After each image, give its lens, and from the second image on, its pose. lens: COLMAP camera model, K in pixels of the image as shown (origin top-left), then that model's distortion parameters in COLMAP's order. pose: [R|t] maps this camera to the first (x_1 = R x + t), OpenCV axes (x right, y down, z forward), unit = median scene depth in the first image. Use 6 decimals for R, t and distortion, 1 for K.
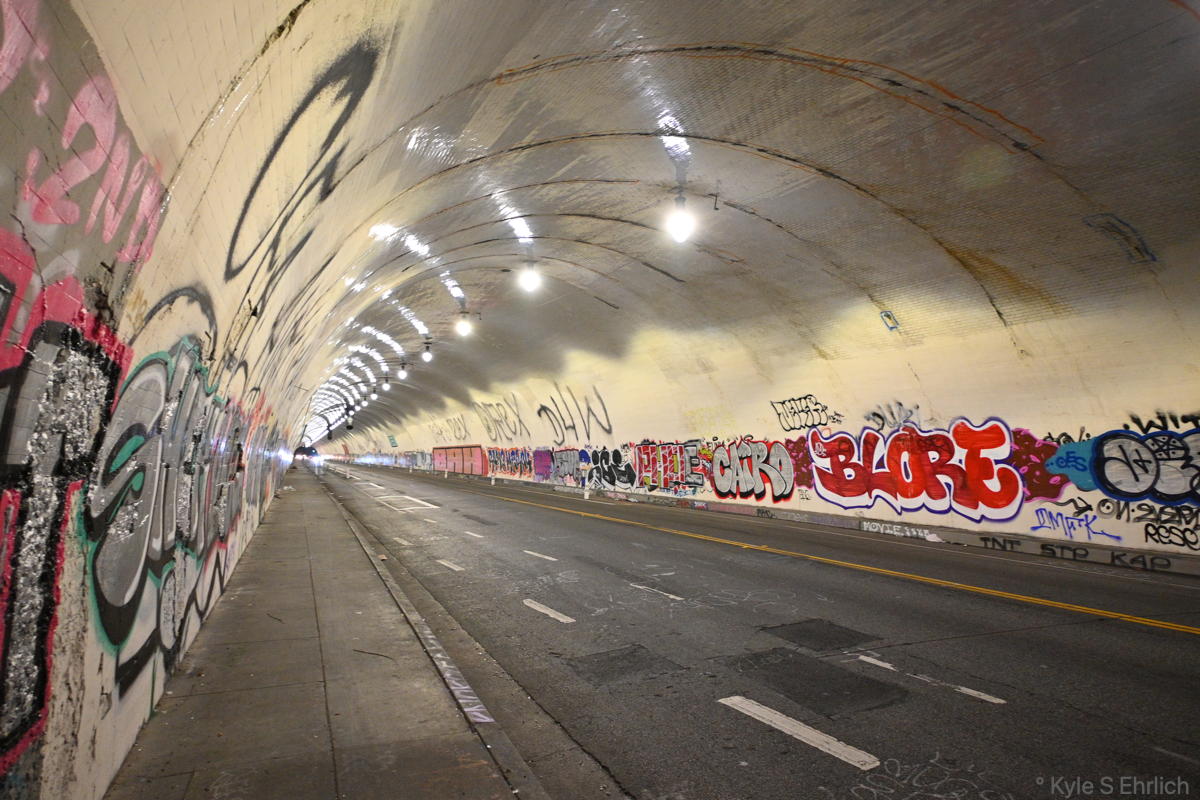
lens RADIAL K [[649.6, 0, 600.1], [0, 649.6, 399.7], [0, 0, 1]] dist [-0.002307, 0.003214]
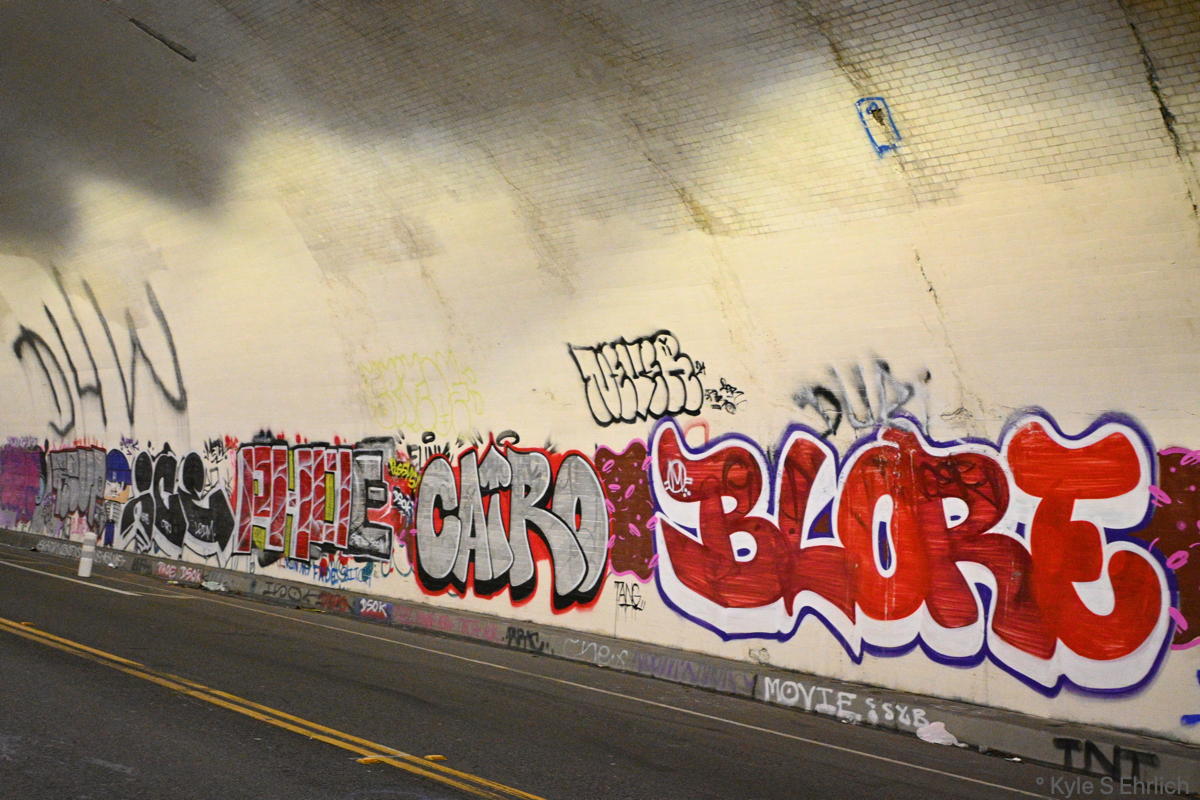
lens RADIAL K [[1410.7, 0, 601.1], [0, 1410.7, 397.6], [0, 0, 1]] dist [0.008287, 0.002872]
pose [[0.968954, 0.085504, 0.231986, 0.150211], [-0.089053, 0.996015, 0.004851, 0.044063], [-0.230647, -0.025360, 0.972707, 0.317406]]
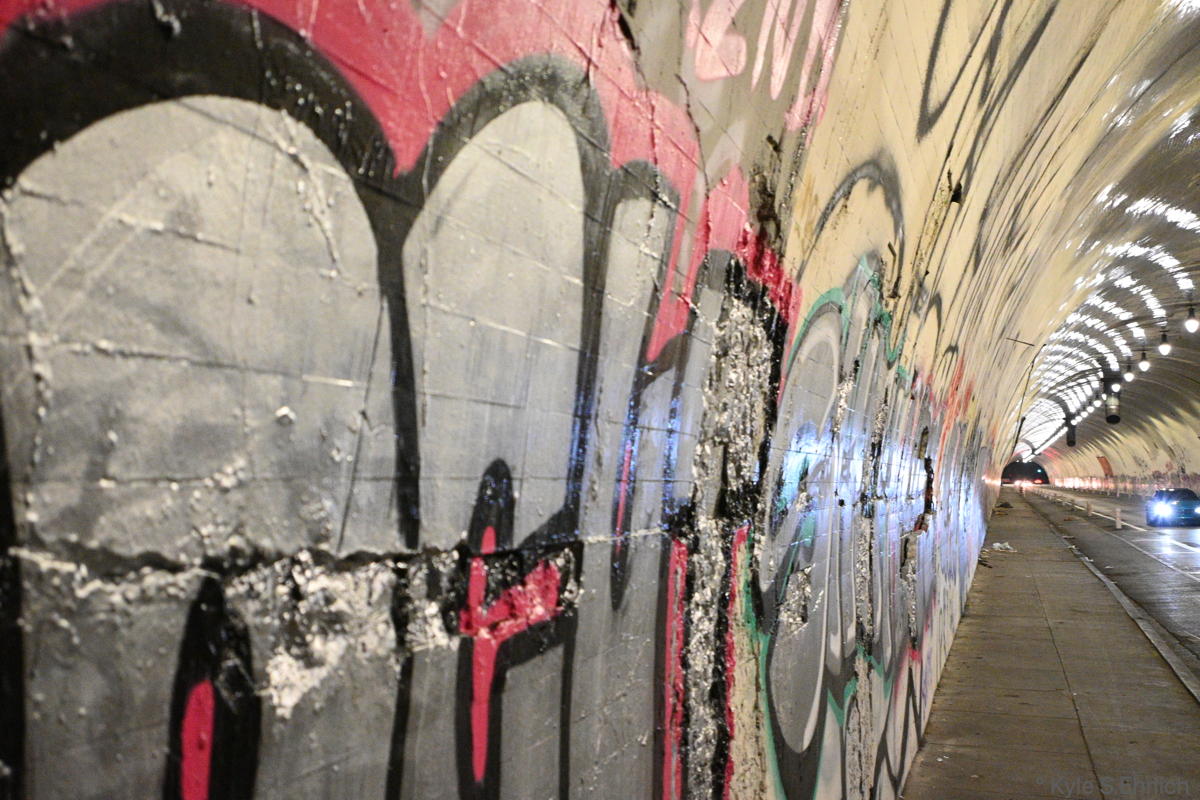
lens RADIAL K [[1410.7, 0, 601.1], [0, 1410.7, 397.6], [0, 0, 1]] dist [0.008287, 0.002872]
pose [[0.755313, -0.045510, -0.653782, -0.014512], [0.063626, 0.997966, 0.004038, -0.000271], [0.652268, -0.044647, 0.756672, -0.002692]]
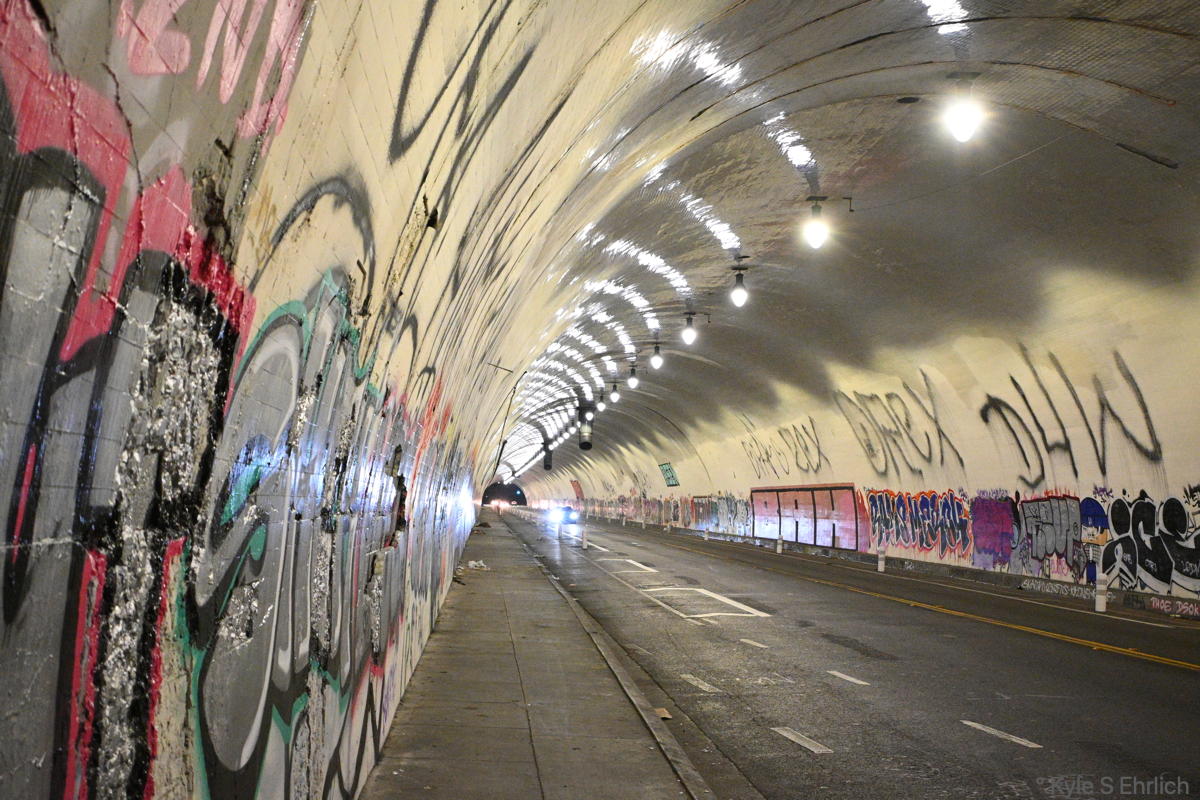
lens RADIAL K [[1410.7, 0, 601.1], [0, 1410.7, 397.6], [0, 0, 1]] dist [0.008287, 0.002872]
pose [[0.937356, -0.009527, -0.348242, -0.008067], [0.012326, 0.999907, 0.005825, 0.000378], [0.348154, -0.009752, 0.937386, -0.000369]]
